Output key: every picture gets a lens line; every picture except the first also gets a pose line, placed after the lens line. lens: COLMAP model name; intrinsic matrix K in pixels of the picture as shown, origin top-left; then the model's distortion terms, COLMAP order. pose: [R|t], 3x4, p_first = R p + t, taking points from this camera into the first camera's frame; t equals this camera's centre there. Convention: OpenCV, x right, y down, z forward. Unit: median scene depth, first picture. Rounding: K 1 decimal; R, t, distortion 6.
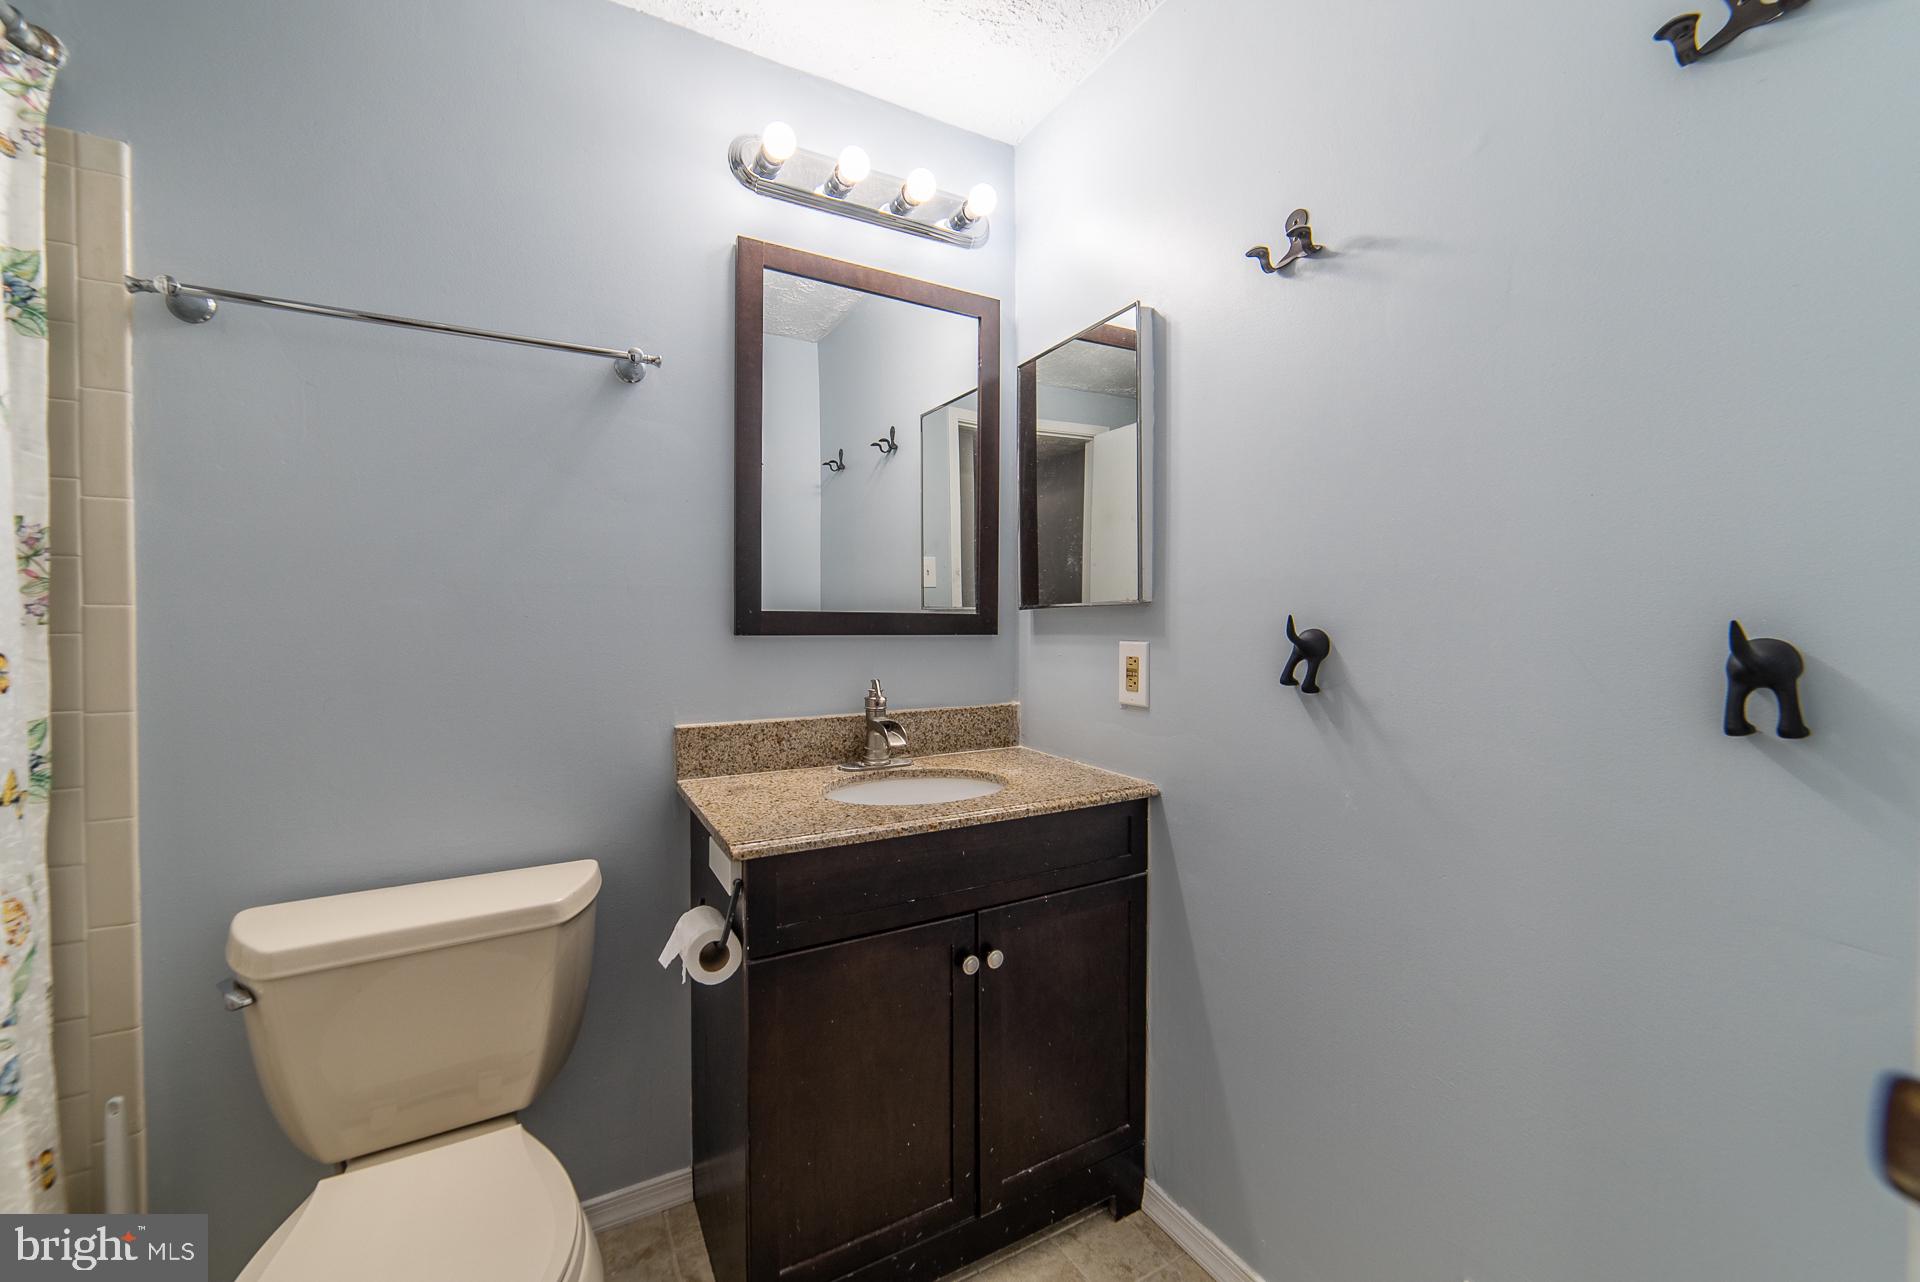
lens RADIAL K [[769.1, 0, 953.2], [0, 769.1, 639.6], [0, 0, 1]] dist [-0.003705, 0.002402]
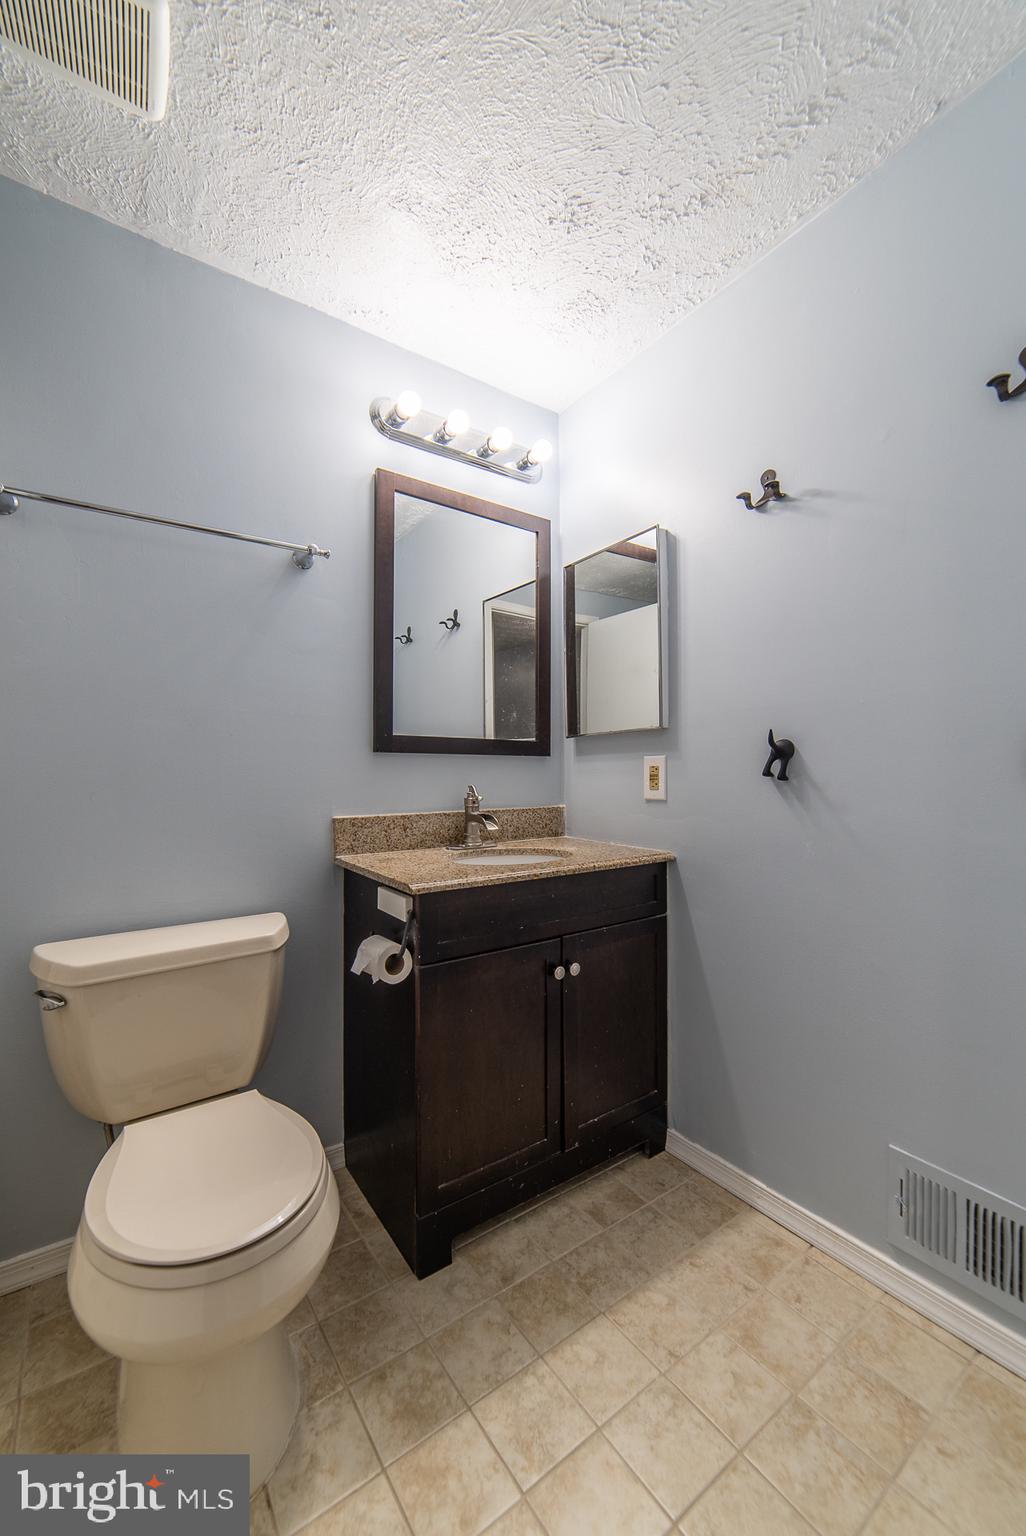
lens RADIAL K [[612.0, 0, 512.1], [0, 612.0, 773.2], [0, 0, 1]] dist [0.000898, 0.000493]
pose [[0.994801, -0.004005, 0.101755, -0.153271], [0.006412, 0.999707, -0.023342, 0.061108], [-0.101632, 0.023874, 0.994536, -0.126858]]
